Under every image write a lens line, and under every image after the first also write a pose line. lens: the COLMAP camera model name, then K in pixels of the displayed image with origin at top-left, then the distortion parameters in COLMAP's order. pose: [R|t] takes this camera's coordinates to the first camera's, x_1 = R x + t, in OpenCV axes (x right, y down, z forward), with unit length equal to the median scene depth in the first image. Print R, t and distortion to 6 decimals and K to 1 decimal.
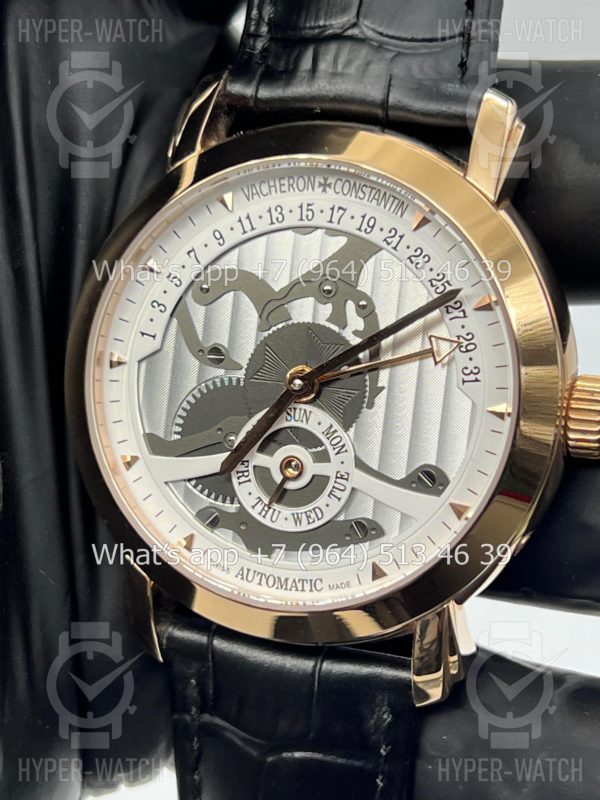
lens RADIAL K [[1845.8, 0, 300.0], [0, 1845.8, 400.0], [0, 0, 1]] dist [0.276291, 0.053319]
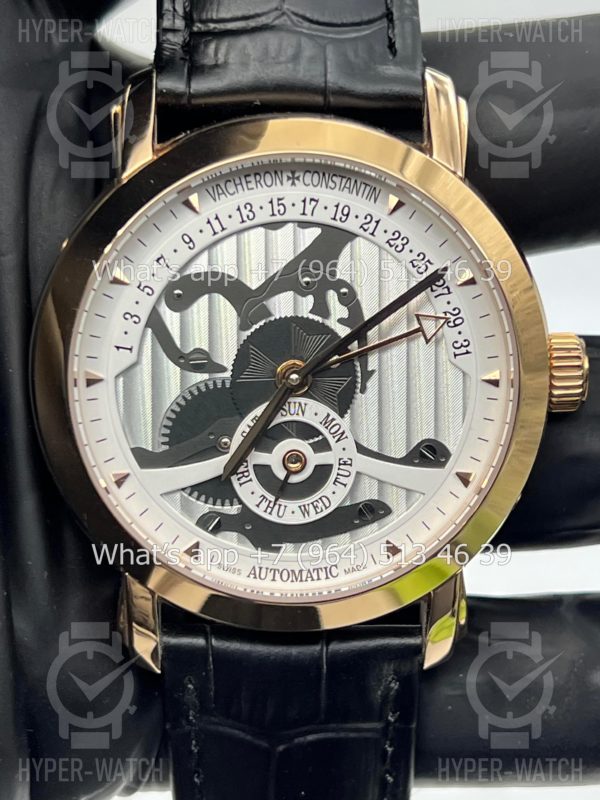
lens RADIAL K [[1845.8, 0, 300.0], [0, 1845.8, 400.0], [0, 0, 1]] dist [0.276291, 0.053319]
pose [[0.936352, -0.139722, 0.322060, -0.321451], [0.124413, 0.989915, 0.067747, -0.064414], [-0.328278, -0.023366, 0.944292, 0.048342]]
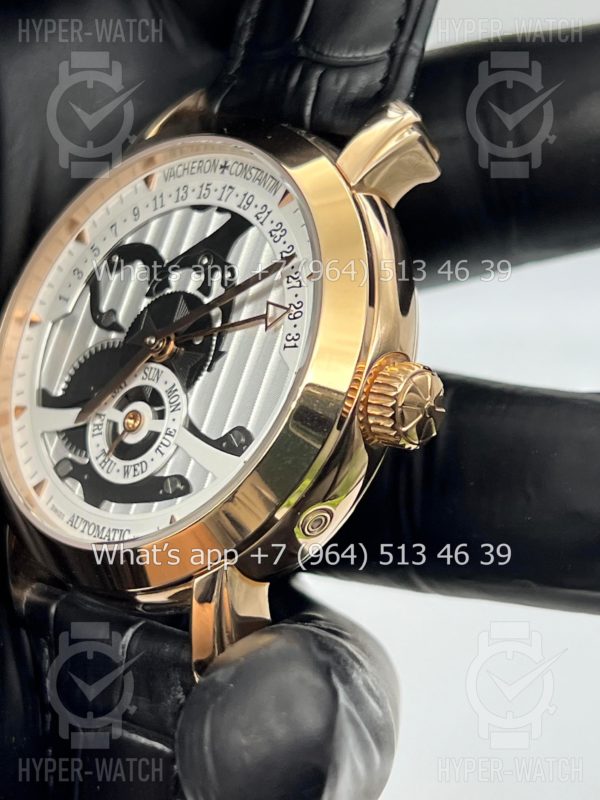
lens RADIAL K [[1845.8, 0, 300.0], [0, 1845.8, 400.0], [0, 0, 1]] dist [0.276291, 0.053319]
pose [[0.911286, 0.129632, -0.390837, 0.478335], [-0.230679, 0.946949, -0.223775, 0.233175], [0.341095, 0.294081, 0.892844, 0.114017]]
